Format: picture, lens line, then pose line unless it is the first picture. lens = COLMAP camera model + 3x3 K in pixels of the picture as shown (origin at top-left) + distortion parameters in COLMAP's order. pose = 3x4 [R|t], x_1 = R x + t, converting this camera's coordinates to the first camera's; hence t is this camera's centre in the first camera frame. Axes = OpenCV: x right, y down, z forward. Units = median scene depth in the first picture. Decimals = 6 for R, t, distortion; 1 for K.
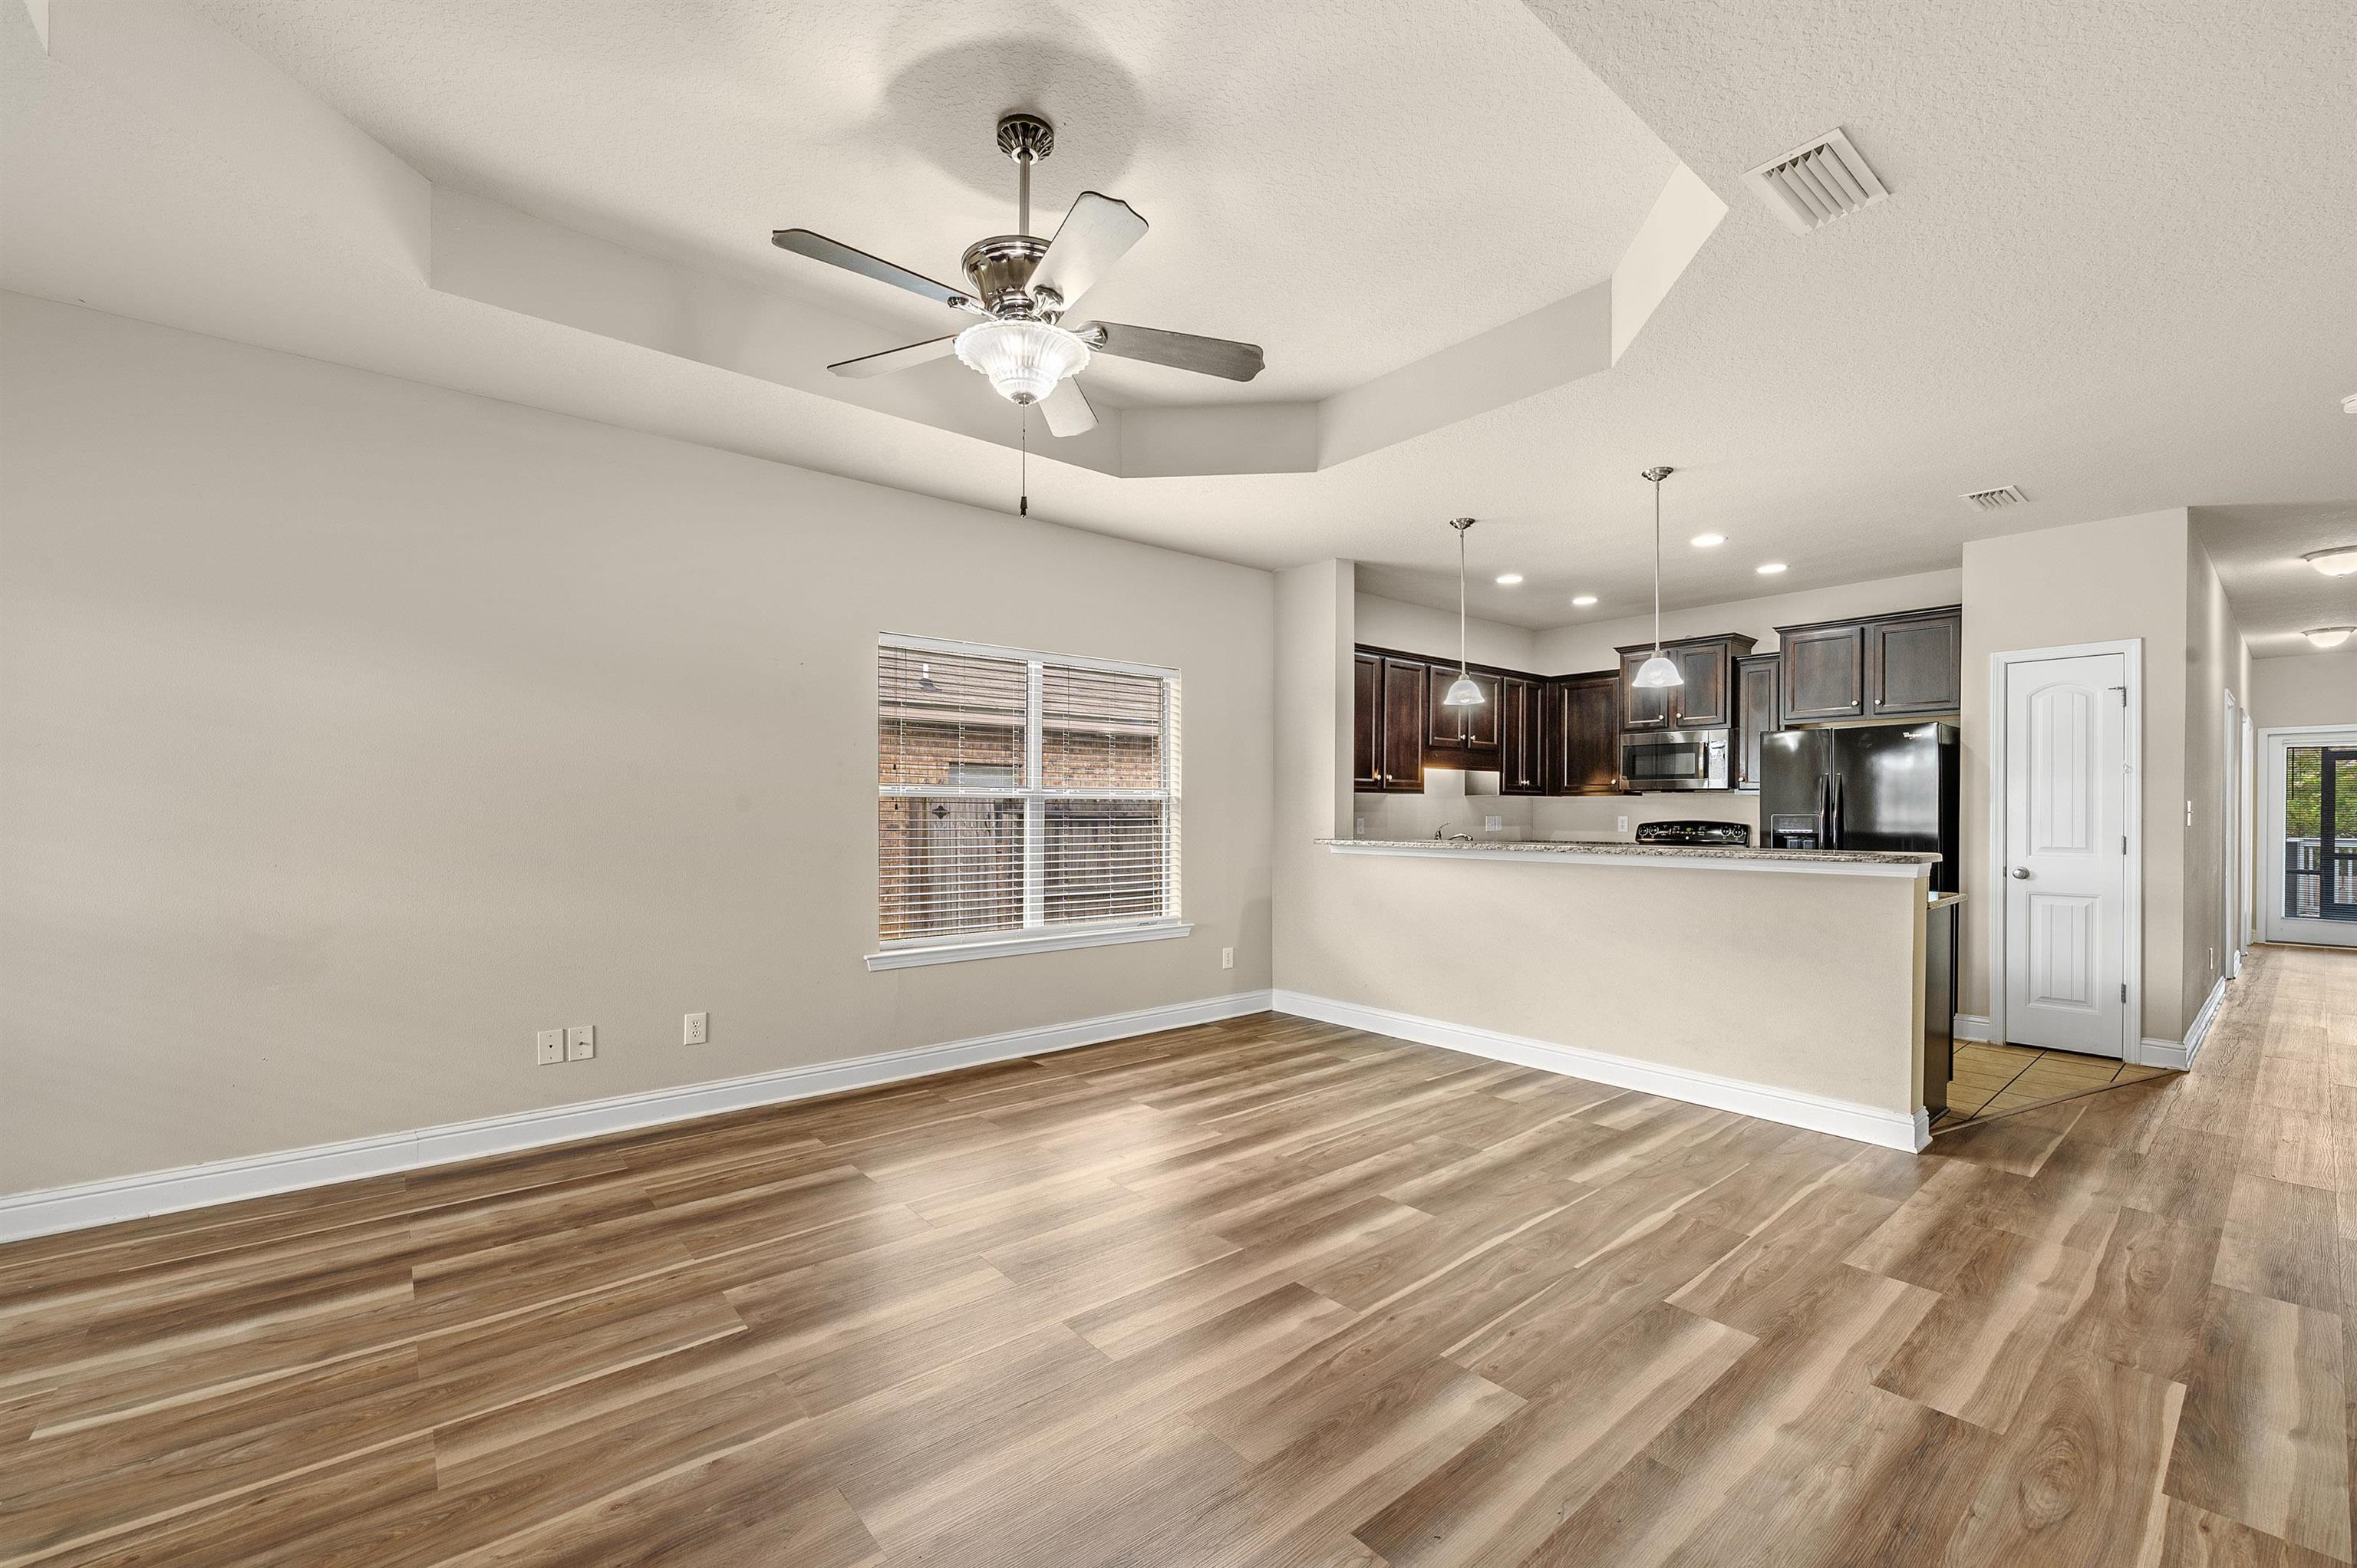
lens RADIAL K [[964.3, 0, 1192.2], [0, 964.3, 812.4], [0, 0, 1]] dist [0.008062, -0.006804]
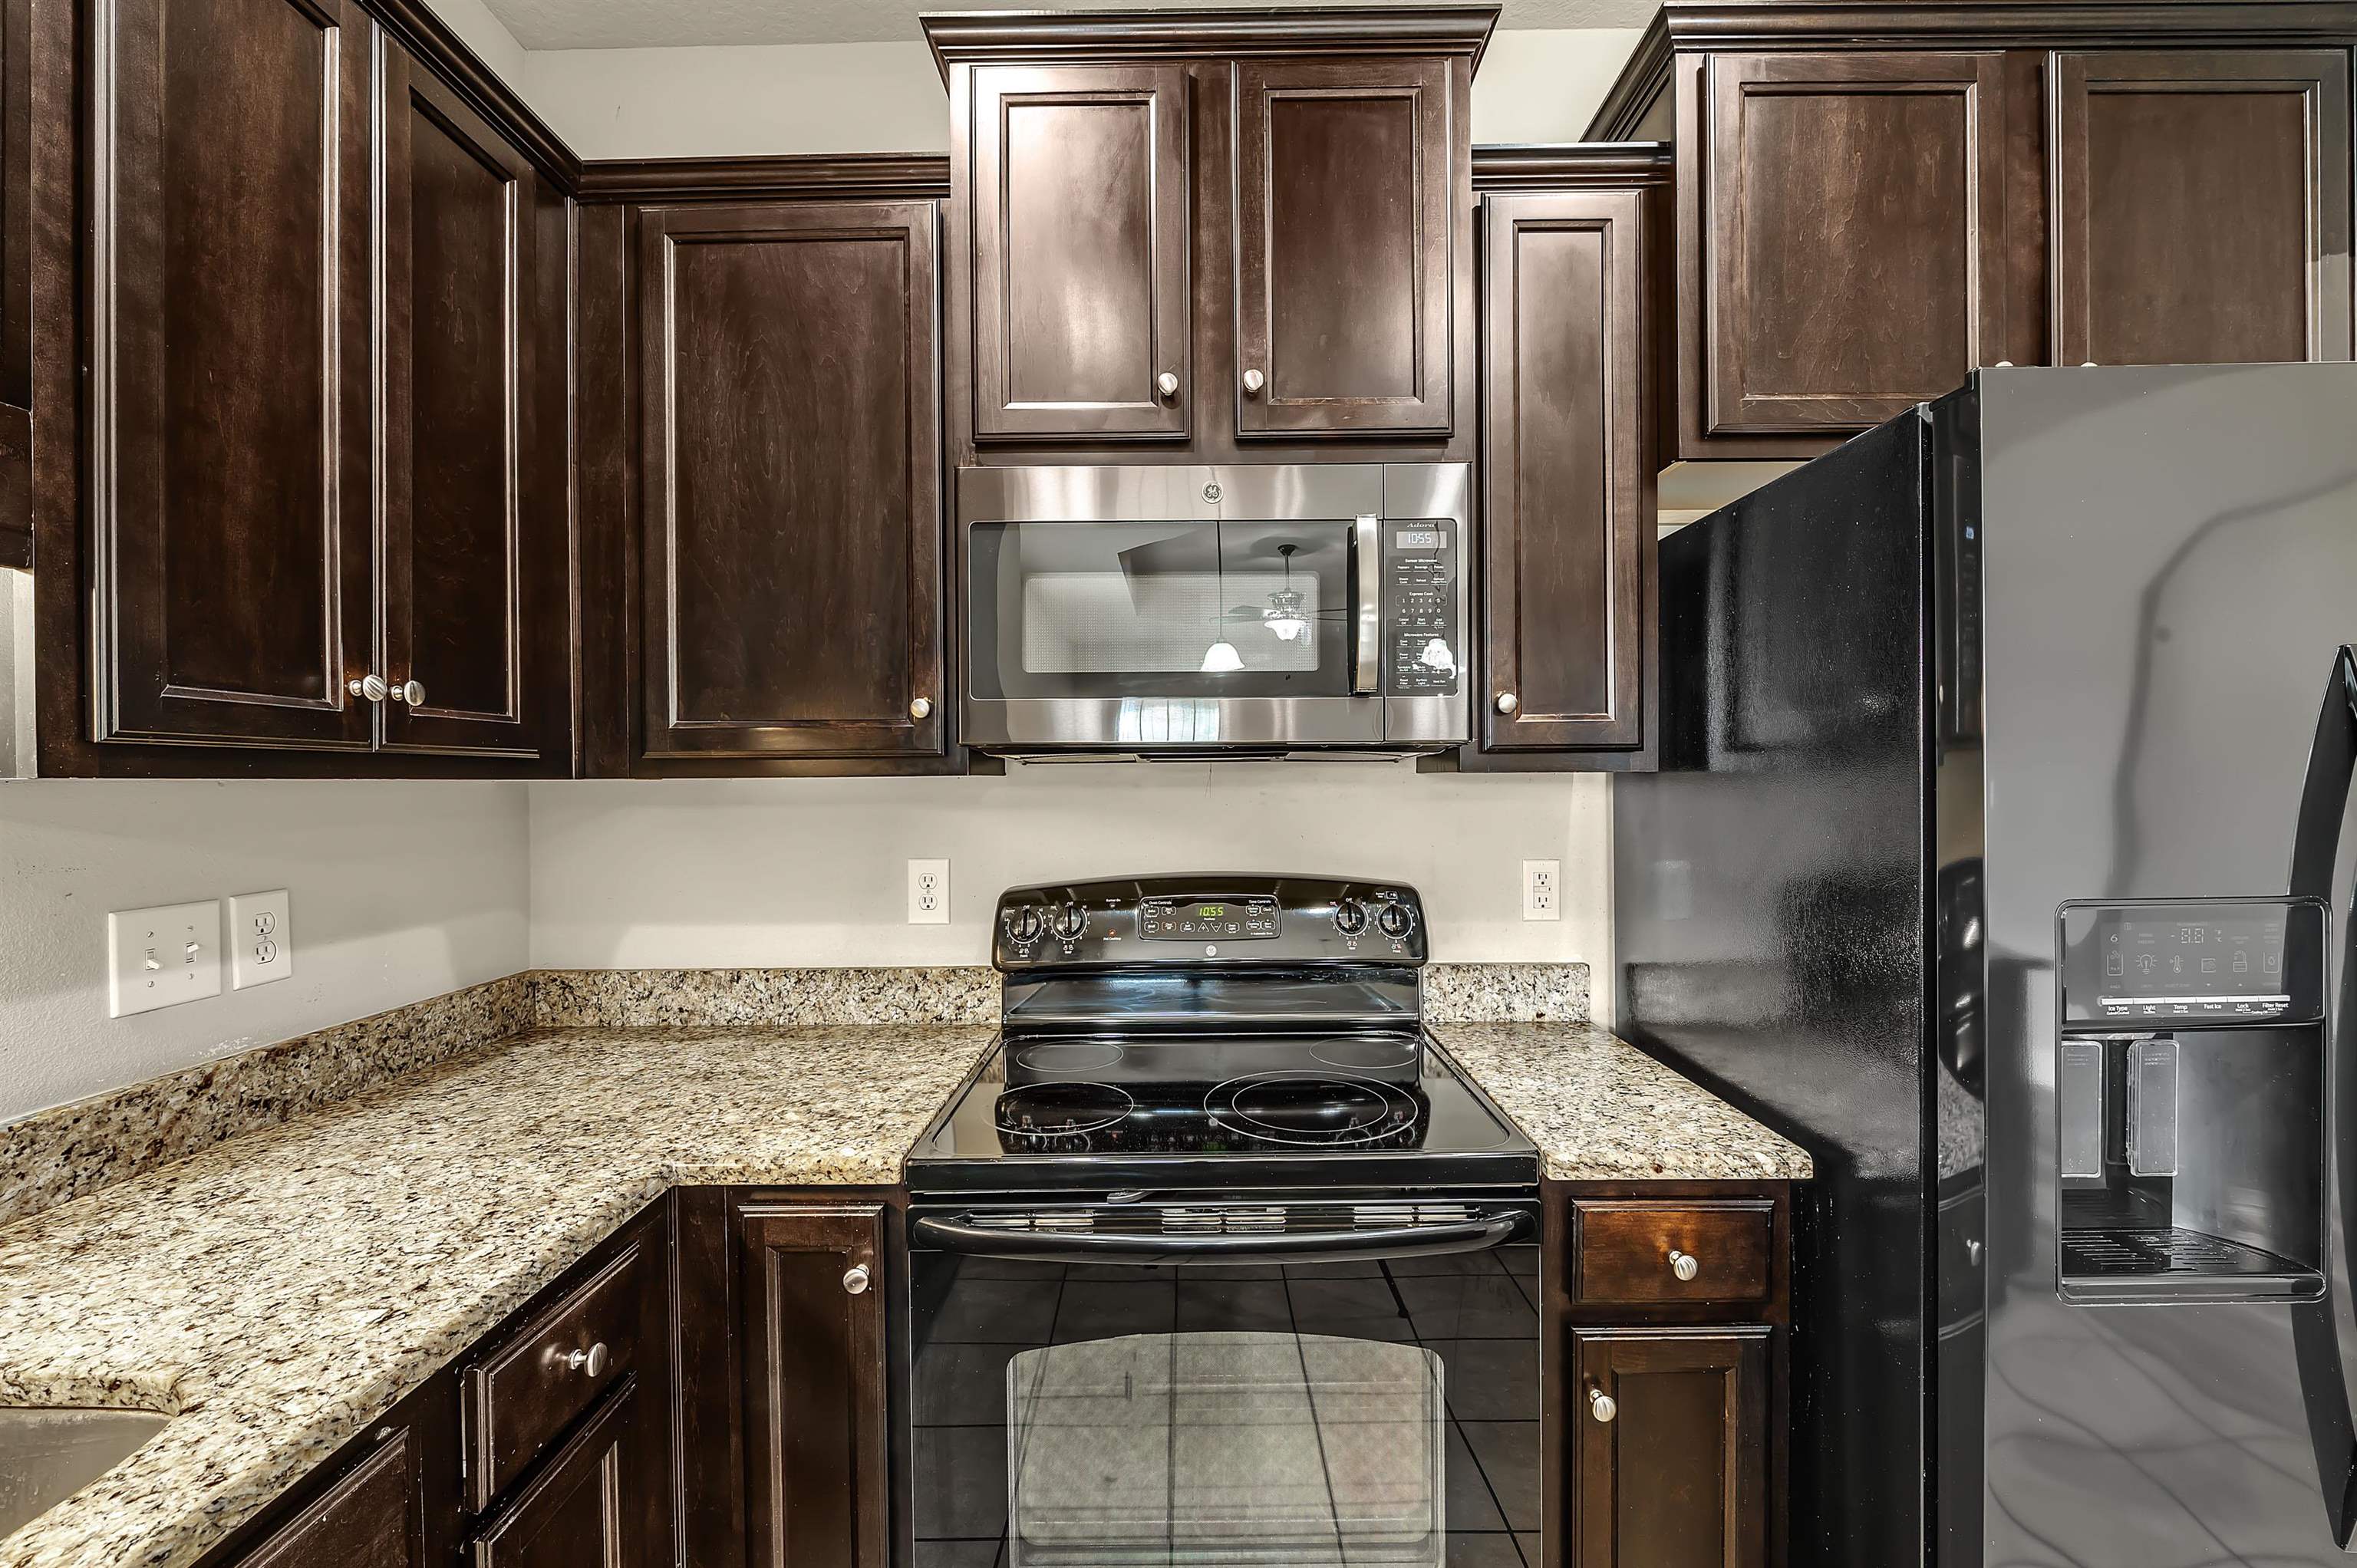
lens RADIAL K [[964.3, 0, 1200.2], [0, 964.3, 783.4], [0, 0, 1]] dist [0.008062, -0.006804]
pose [[0.673849, -0.011836, 0.738774, 0.441777], [0.011842, 0.999916, 0.005219, -0.021540], [-0.738774, 0.005232, 0.673933, 1.111647]]
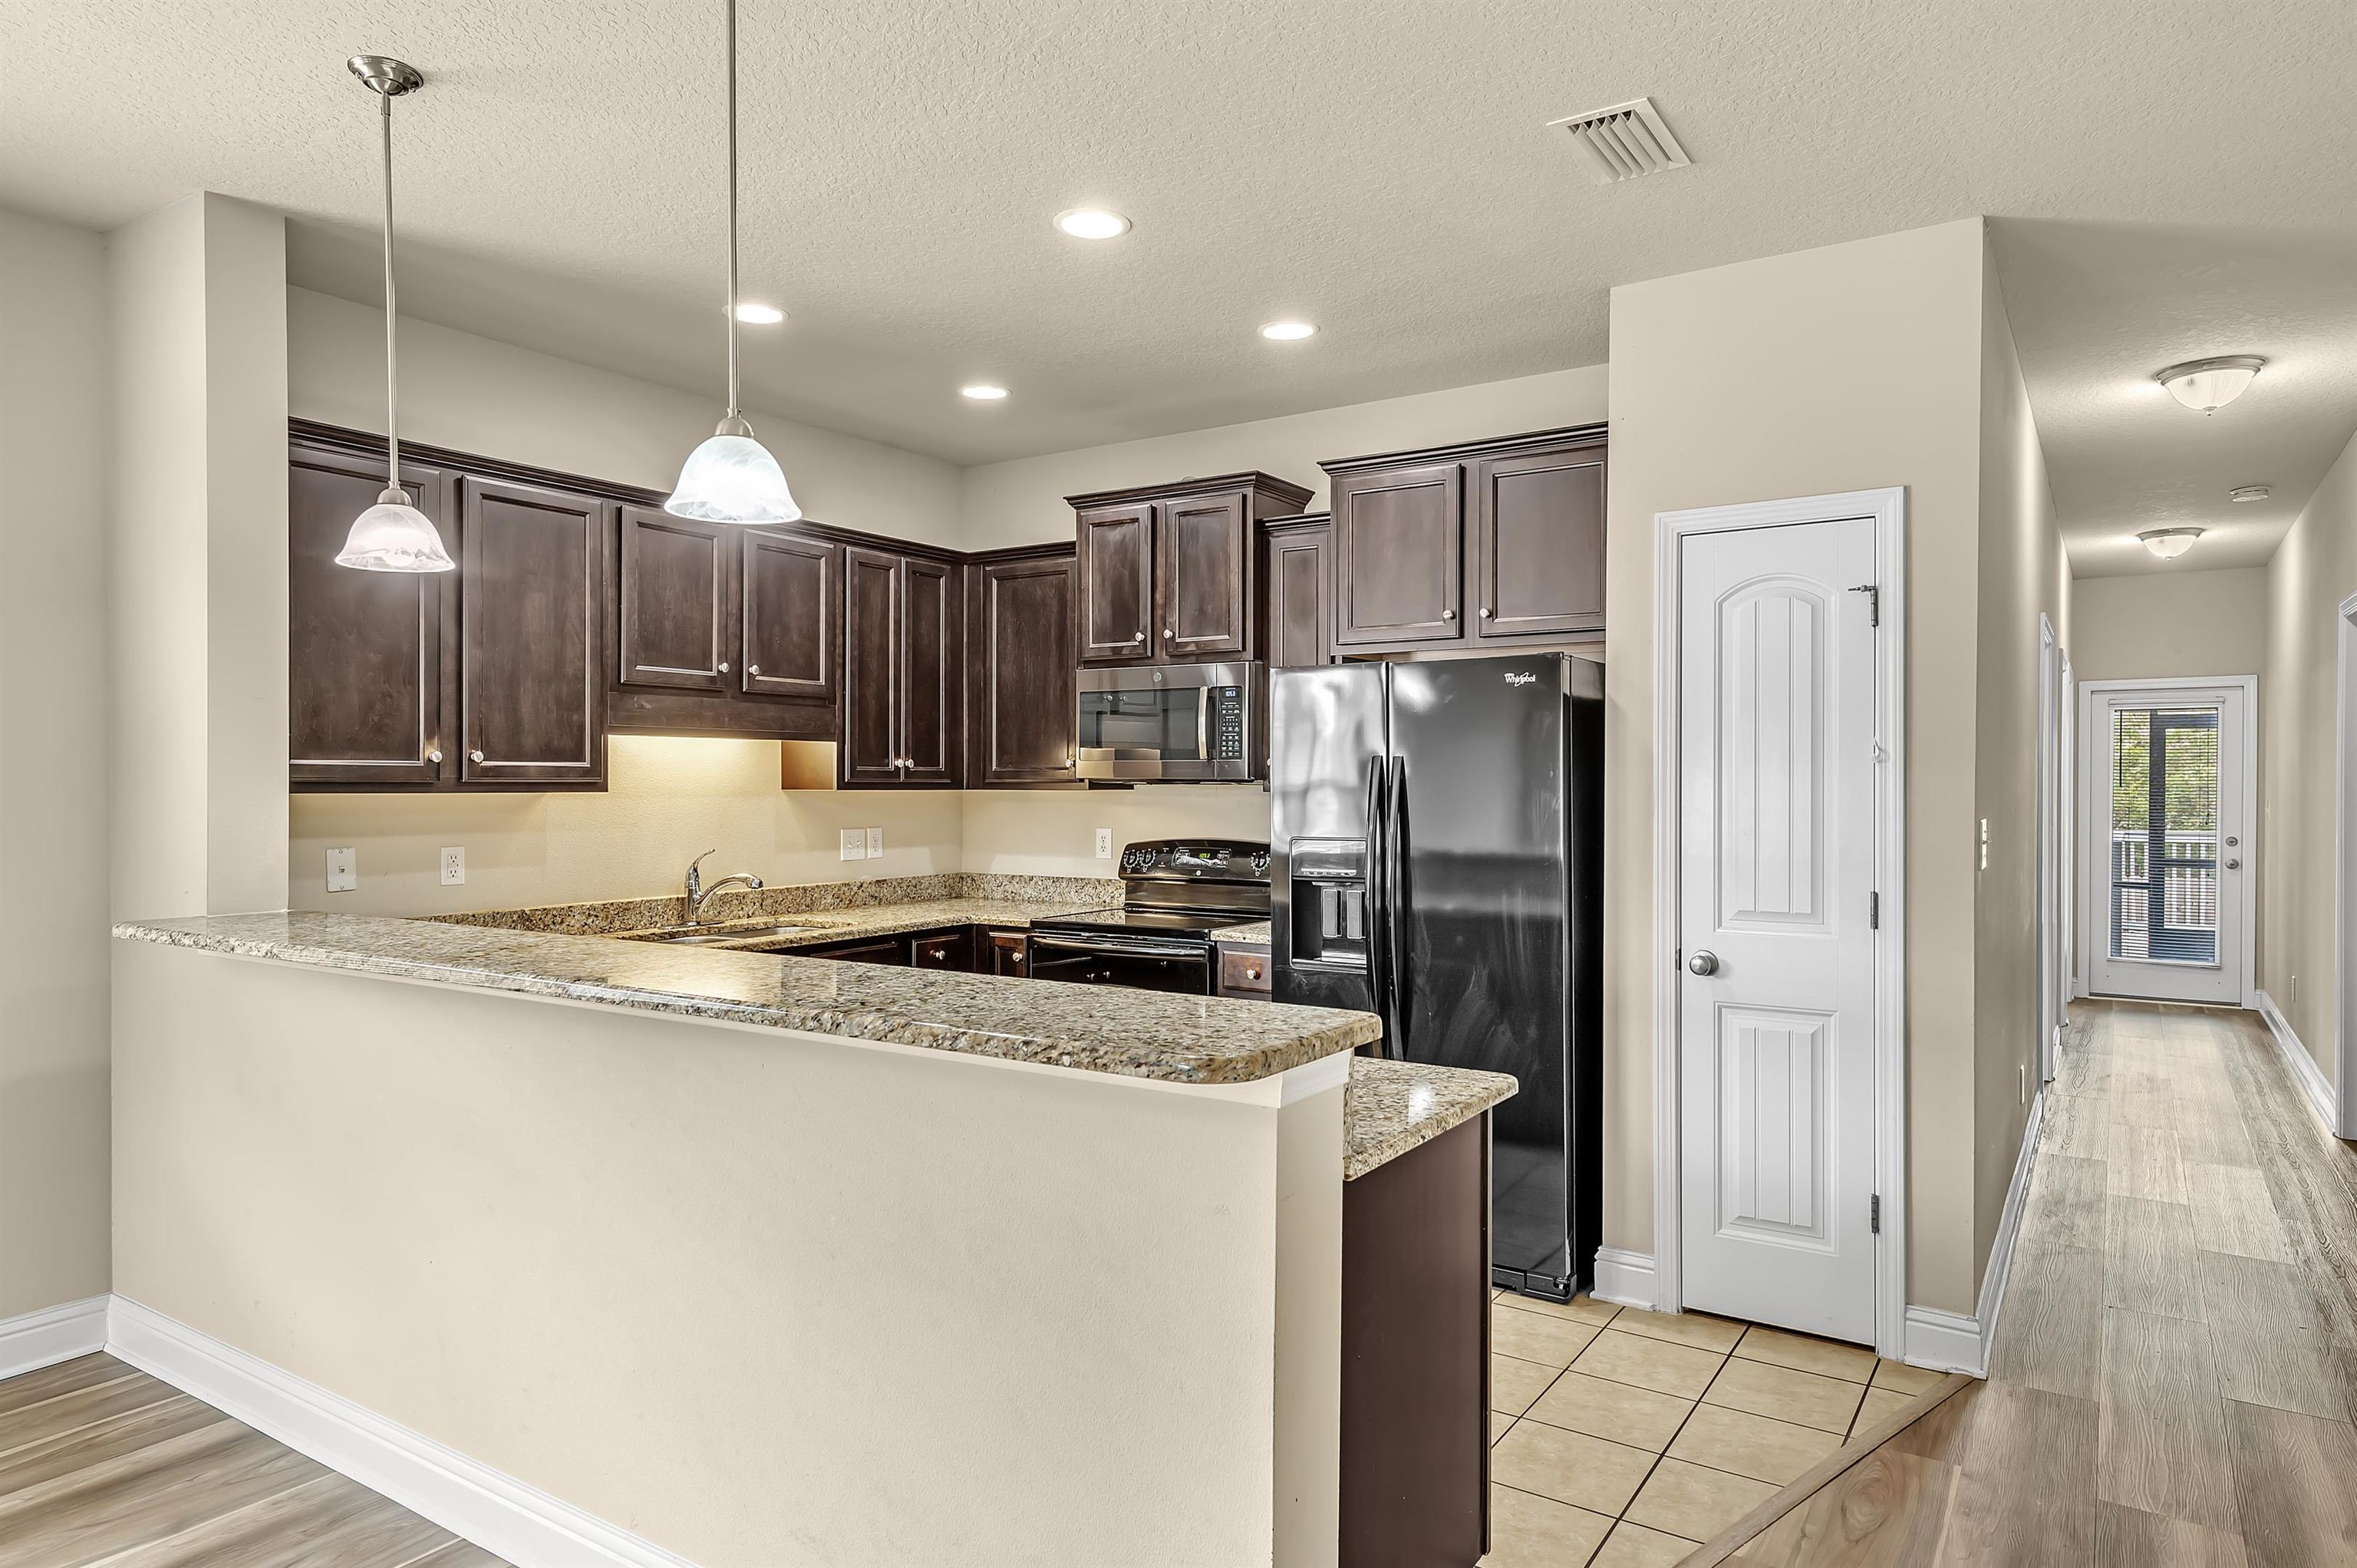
lens RADIAL K [[1392.6, 0, 1179.8], [0, 1392.6, 785.0], [0, 0, 1]] dist [0.012991, -0.001317]
pose [[0.963795, -0.002202, 0.266635, 0.403060], [0.001830, 0.999997, 0.001645, -0.028629], [-0.266638, -0.001098, 0.963796, 0.380286]]
